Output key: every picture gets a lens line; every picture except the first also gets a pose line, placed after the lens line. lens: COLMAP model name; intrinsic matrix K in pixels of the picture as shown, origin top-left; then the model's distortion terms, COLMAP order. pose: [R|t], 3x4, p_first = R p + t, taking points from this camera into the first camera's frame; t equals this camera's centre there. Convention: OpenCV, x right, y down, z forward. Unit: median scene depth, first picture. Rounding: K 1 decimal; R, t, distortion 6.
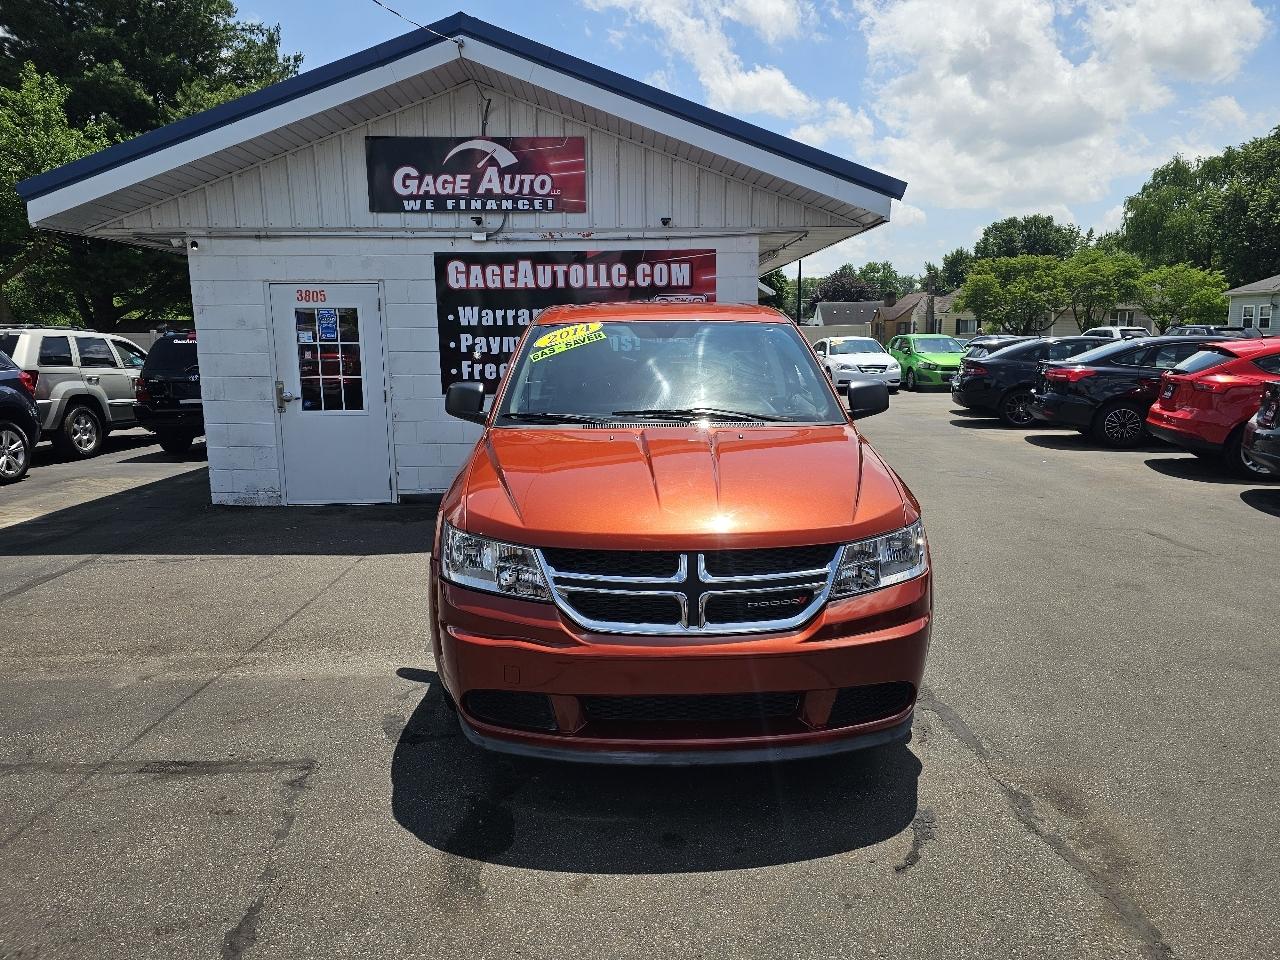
lens RADIAL K [[849.2, 0, 655.3], [0, 849.2, 481.7], [0, 0, 1]] dist [0.066674, -0.061712]
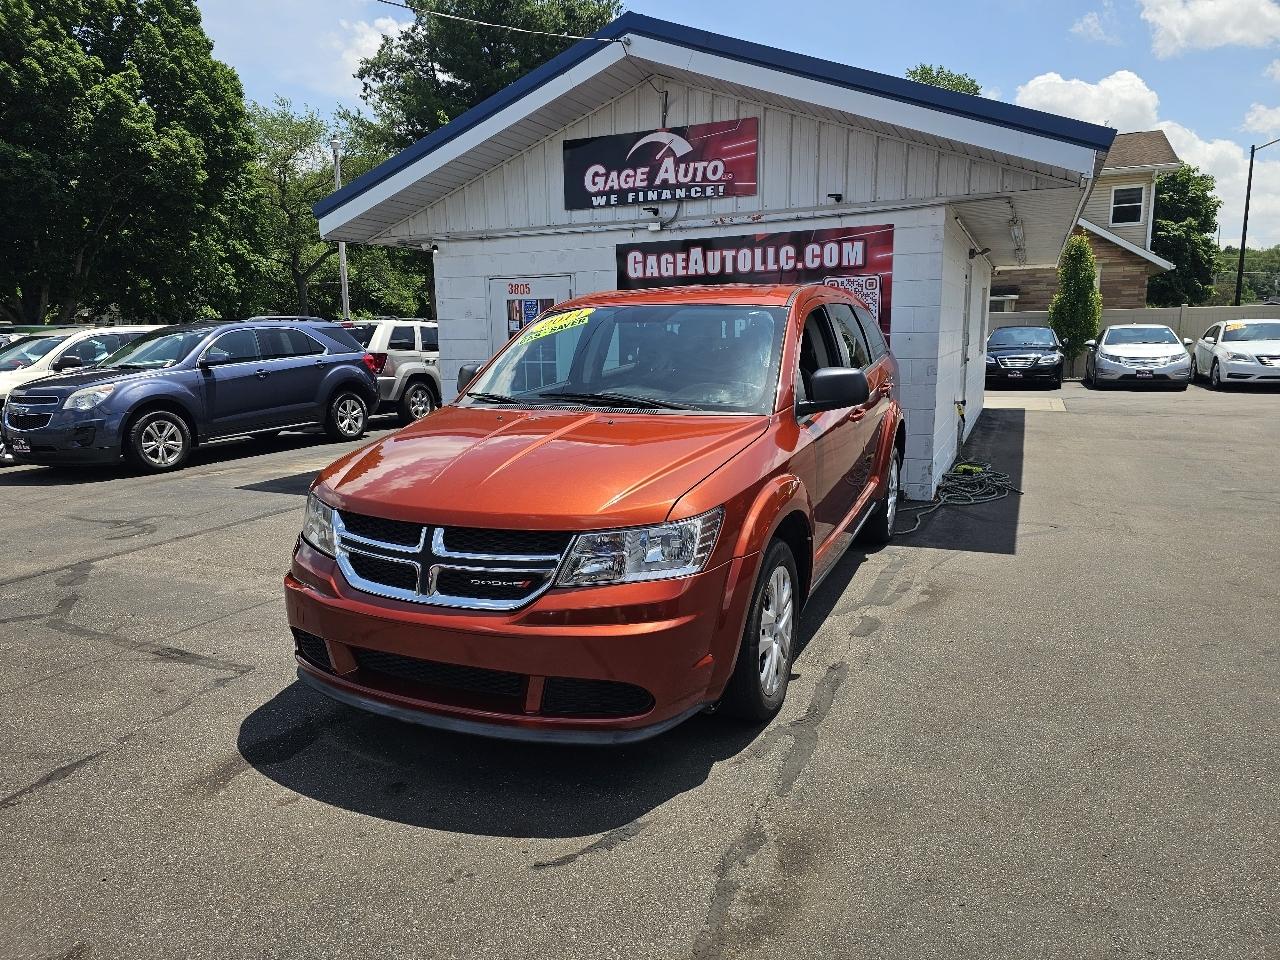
lens RADIAL K [[852.4, 0, 632.7], [0, 852.4, 486.9], [0, 0, 1]] dist [0.068255, -0.060178]
pose [[0.892583, 0.079214, -0.443870, 0.255678], [-0.070693, 0.996857, 0.035744, -0.006960], [0.445306, -0.000526, 0.895378, 0.056447]]
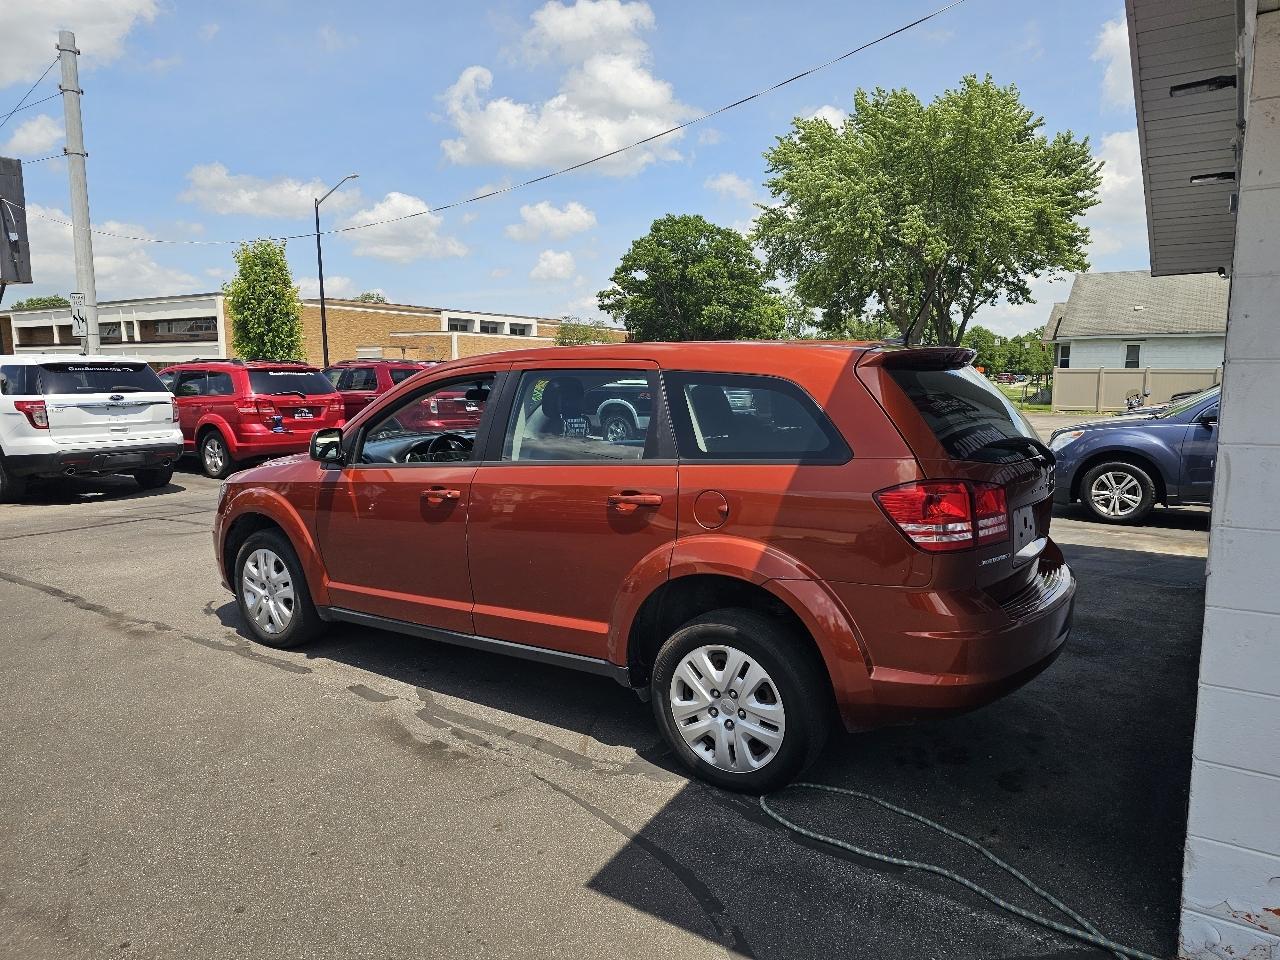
lens RADIAL K [[852.4, 0, 632.7], [0, 852.4, 486.9], [0, 0, 1]] dist [0.068255, -0.060178]
pose [[-0.603682, 0.111864, -0.789338, 0.476610], [-0.130568, 0.962864, 0.236314, -0.193043], [0.786460, 0.245721, -0.566658, 1.052015]]
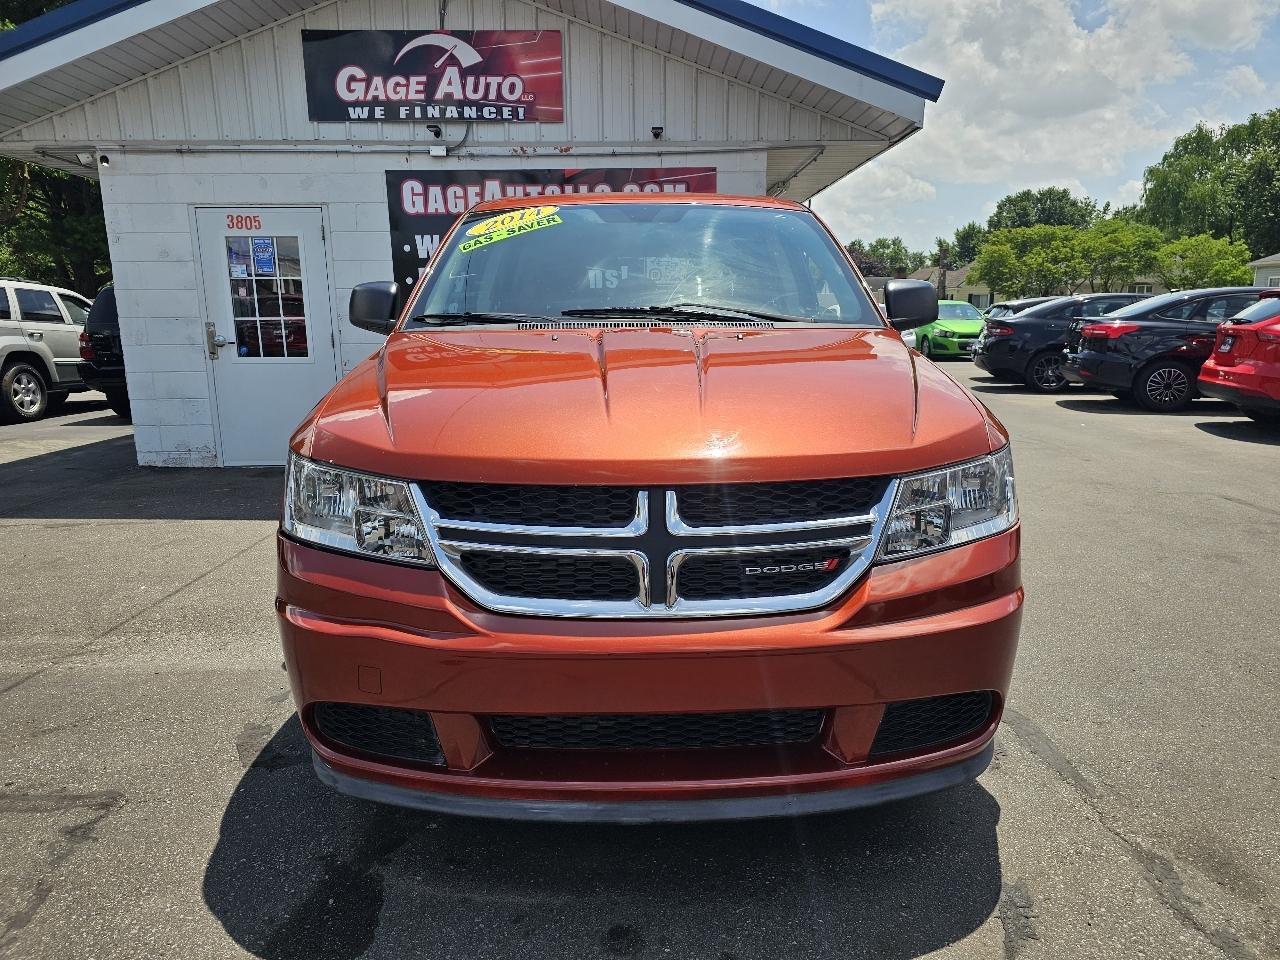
lens RADIAL K [[854.8, 0, 654.9], [0, 854.8, 497.7], [0, 0, 1]] dist [0.038208, -0.027312]
pose [[0.999978, 0.002179, -0.006287, 0.016101], [-0.001919, 0.999152, 0.041117, 0.022727], [0.006371, -0.041104, 0.999135, 0.130055]]
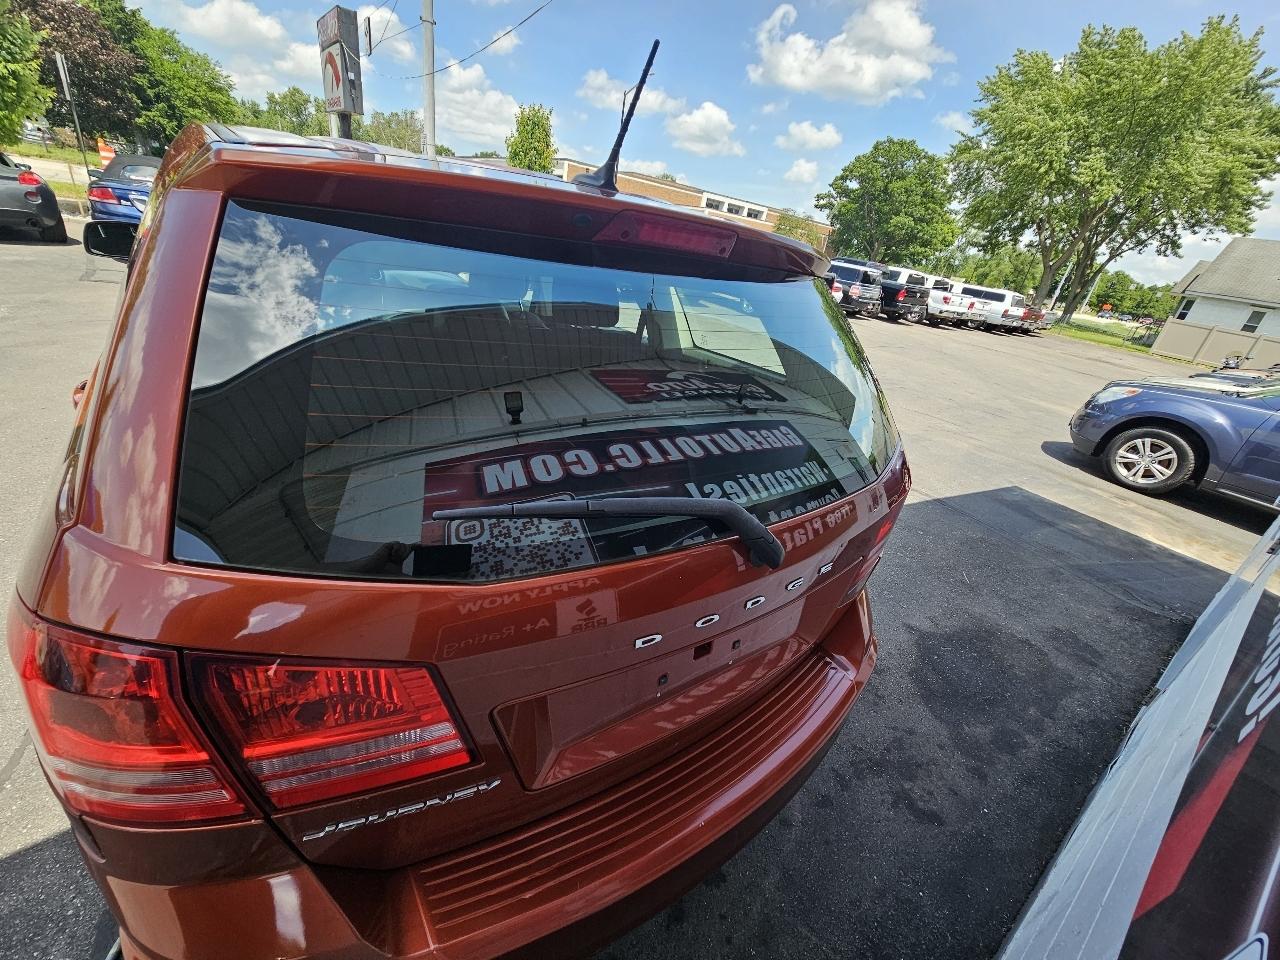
lens RADIAL K [[522.9, 0, 636.4], [0, 522.9, 474.7], [0, 0, 1]] dist [0.001224, -0.000140]
pose [[-0.826467, 0.123299, -0.549318, 0.063498], [-0.240118, 0.805326, 0.542027, -0.190671], [0.509211, 0.579868, -0.635969, 1.009706]]
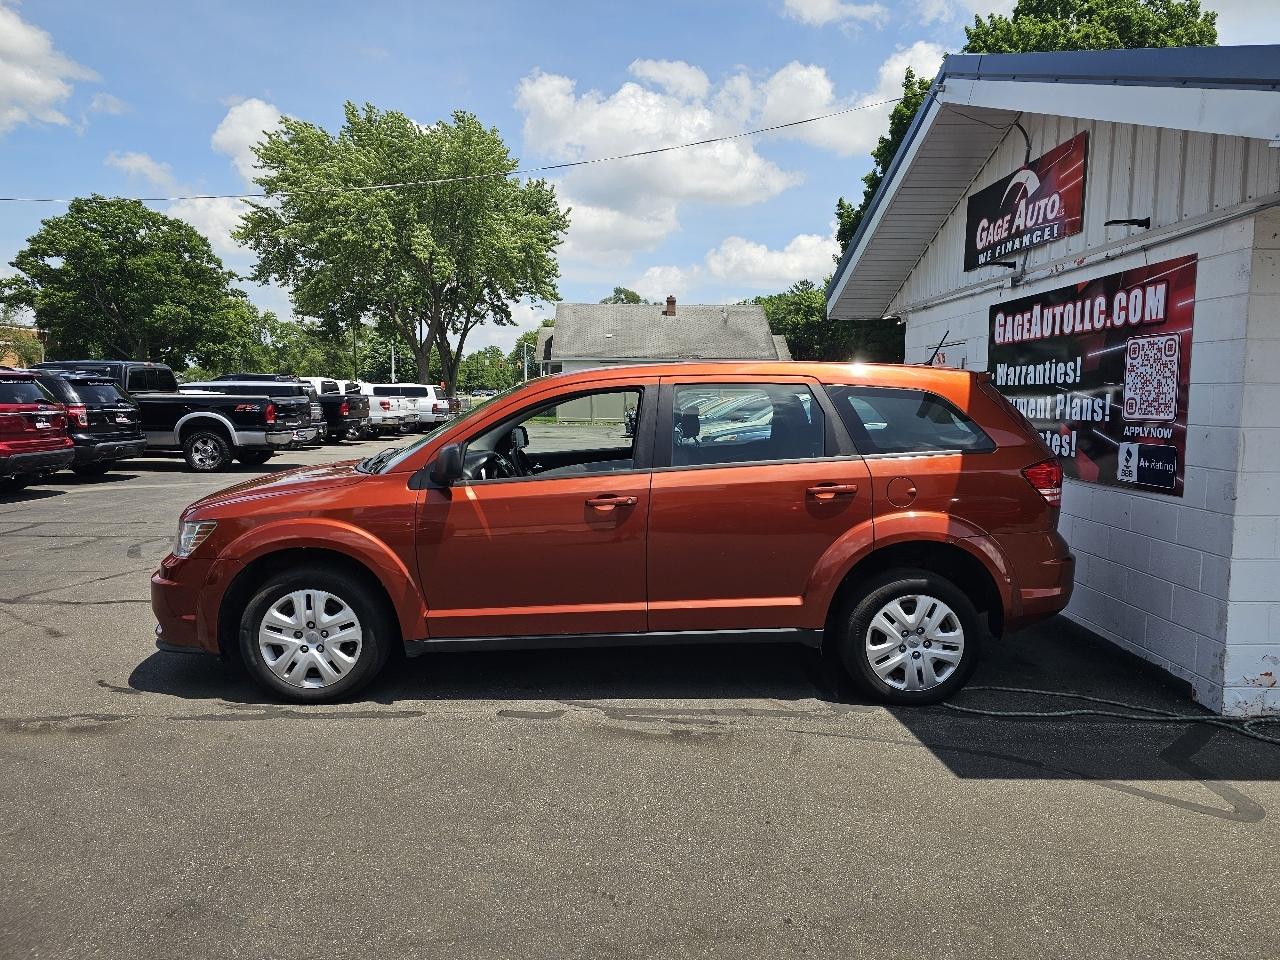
lens RADIAL K [[849.2, 0, 655.3], [0, 849.2, 481.7], [0, 0, 1]] dist [0.066674, -0.061712]
pose [[-0.014944, 0.115745, -0.993167, 0.673611], [-0.176747, 0.977330, 0.116559, -0.129189], [0.984143, 0.177281, 0.005852, 0.678468]]
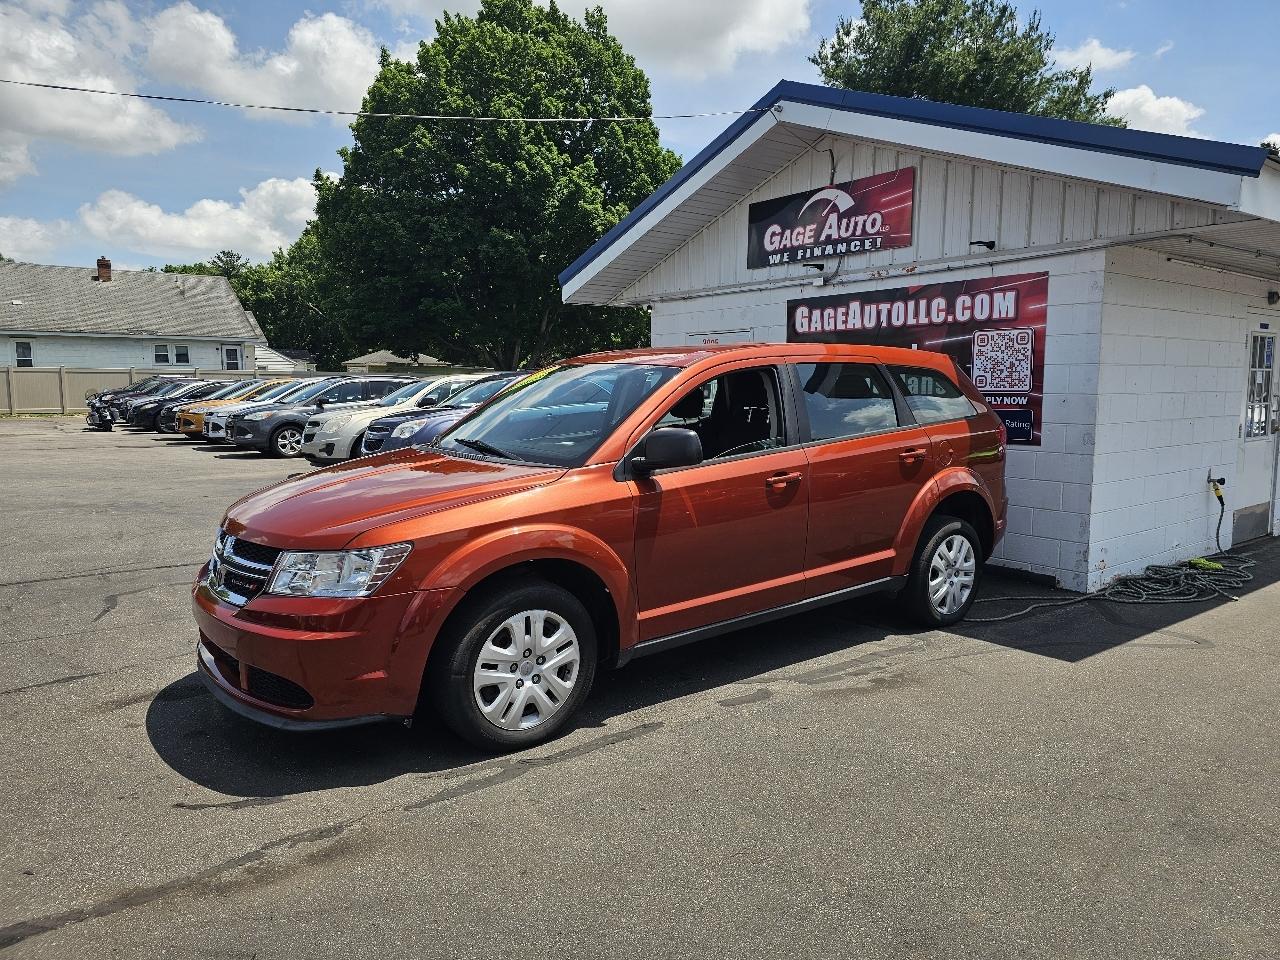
lens RADIAL K [[855.2, 0, 646.7], [0, 855.2, 479.3], [0, 0, 1]] dist [0.061096, -0.048443]
pose [[0.578595, 0.106623, -0.808616, 0.536342], [-0.144921, 0.989082, 0.026722, -0.048105], [0.802637, 0.101724, 0.587730, 0.246490]]
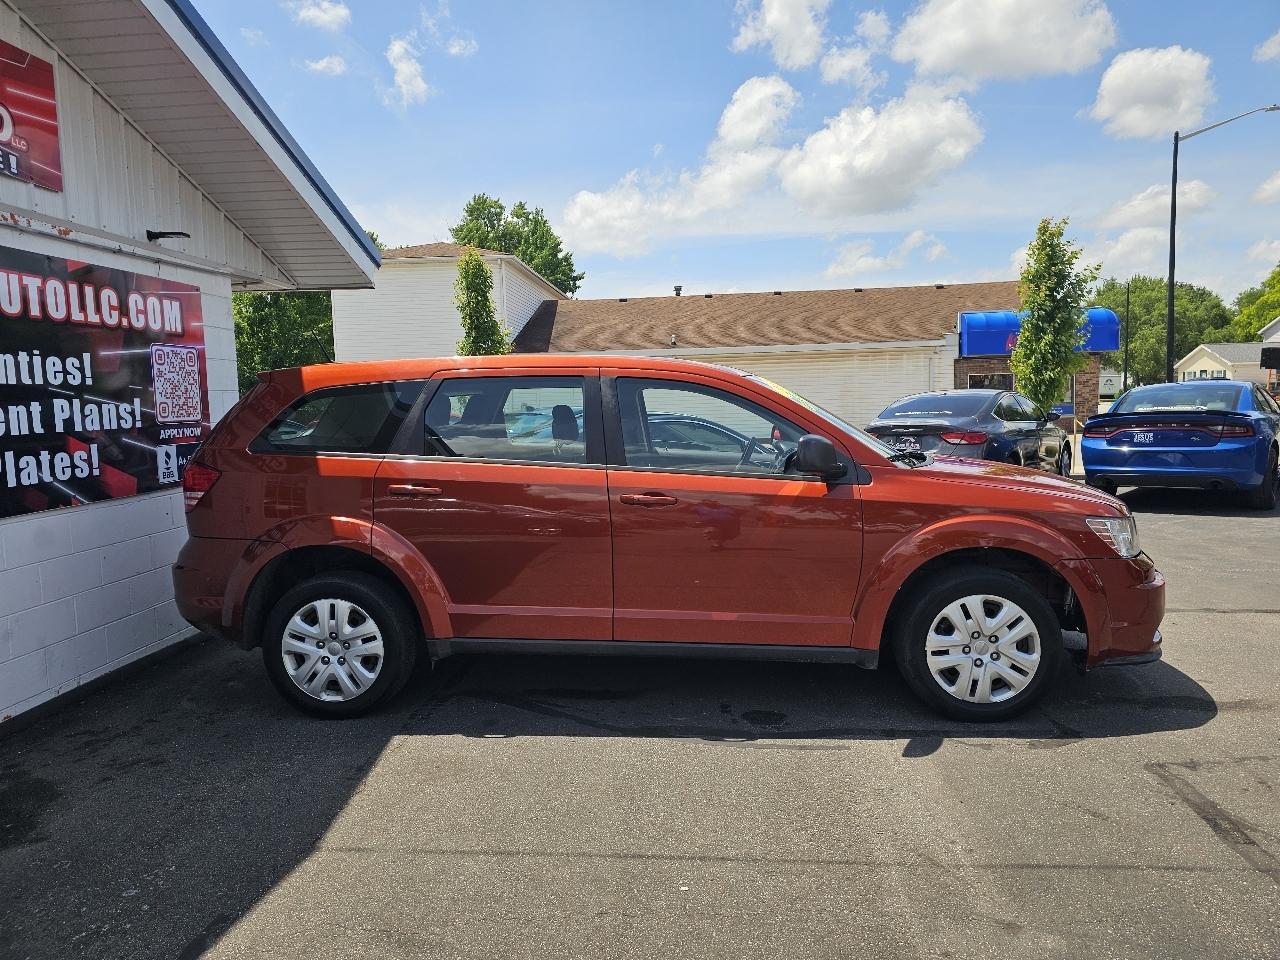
lens RADIAL K [[852.4, 0, 632.7], [0, 852.4, 486.9], [0, 0, 1]] dist [0.068255, -0.060178]
pose [[0.119978, -0.093655, 0.988349, -0.626881], [0.192888, 0.978768, 0.069332, -0.089438], [-0.973858, 0.182322, 0.135496, 0.585841]]
